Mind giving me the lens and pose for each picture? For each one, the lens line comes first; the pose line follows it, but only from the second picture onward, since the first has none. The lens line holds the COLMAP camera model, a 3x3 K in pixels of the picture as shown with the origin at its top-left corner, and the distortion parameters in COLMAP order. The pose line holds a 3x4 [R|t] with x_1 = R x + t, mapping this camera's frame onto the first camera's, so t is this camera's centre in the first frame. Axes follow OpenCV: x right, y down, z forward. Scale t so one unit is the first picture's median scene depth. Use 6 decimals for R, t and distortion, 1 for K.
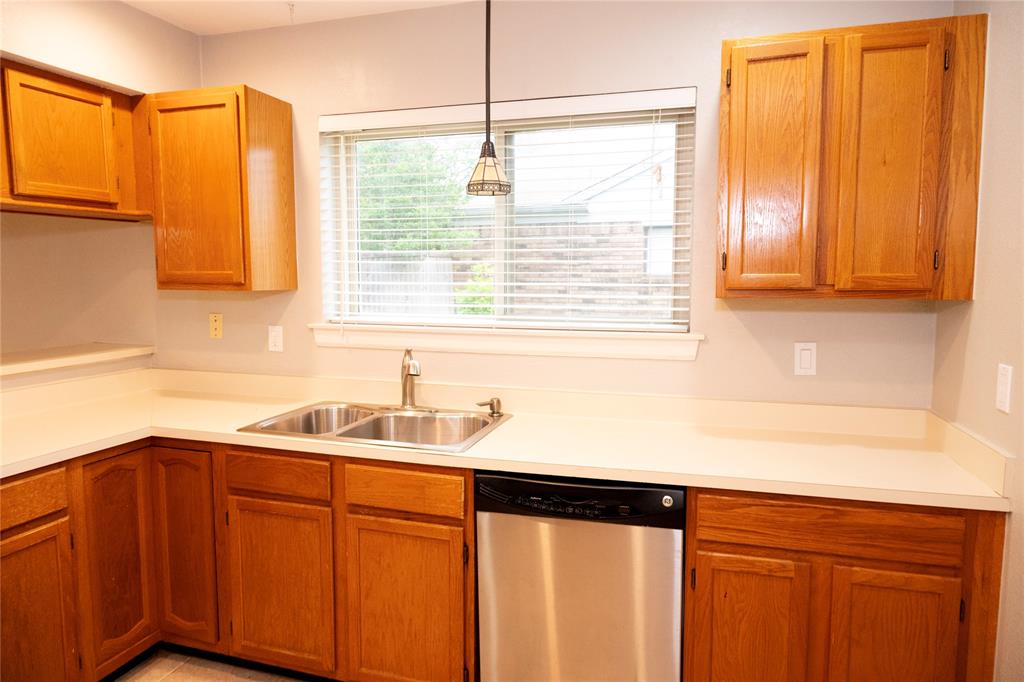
lens RADIAL K [[667.3, 0, 508.1], [0, 667.3, 339.2], [0, 0, 1]] dist [-0.003406, -0.001730]
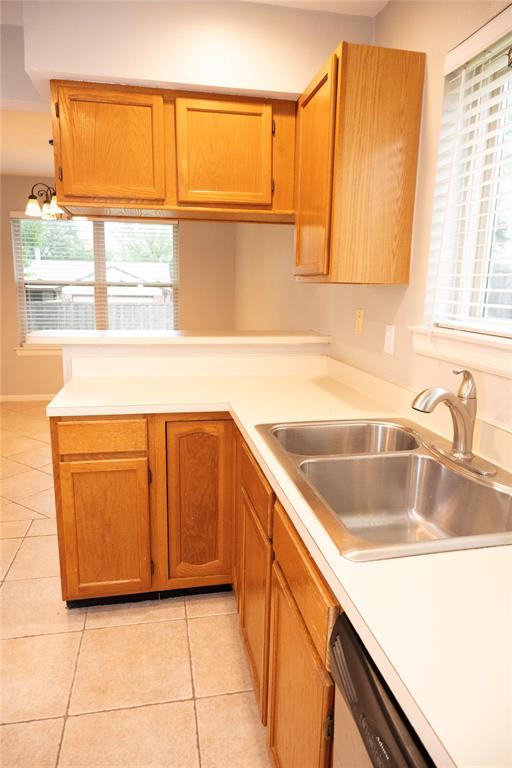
lens RADIAL K [[500.5, 0, 255.1], [0, 500.5, 386.1], [0, 0, 1]] dist [-0.003406, -0.001730]
pose [[0.485607, 0.177005, -0.856070, 0.185906], [-0.102730, 0.984055, 0.145194, -0.021638], [0.868120, 0.017437, 0.496048, 0.574503]]
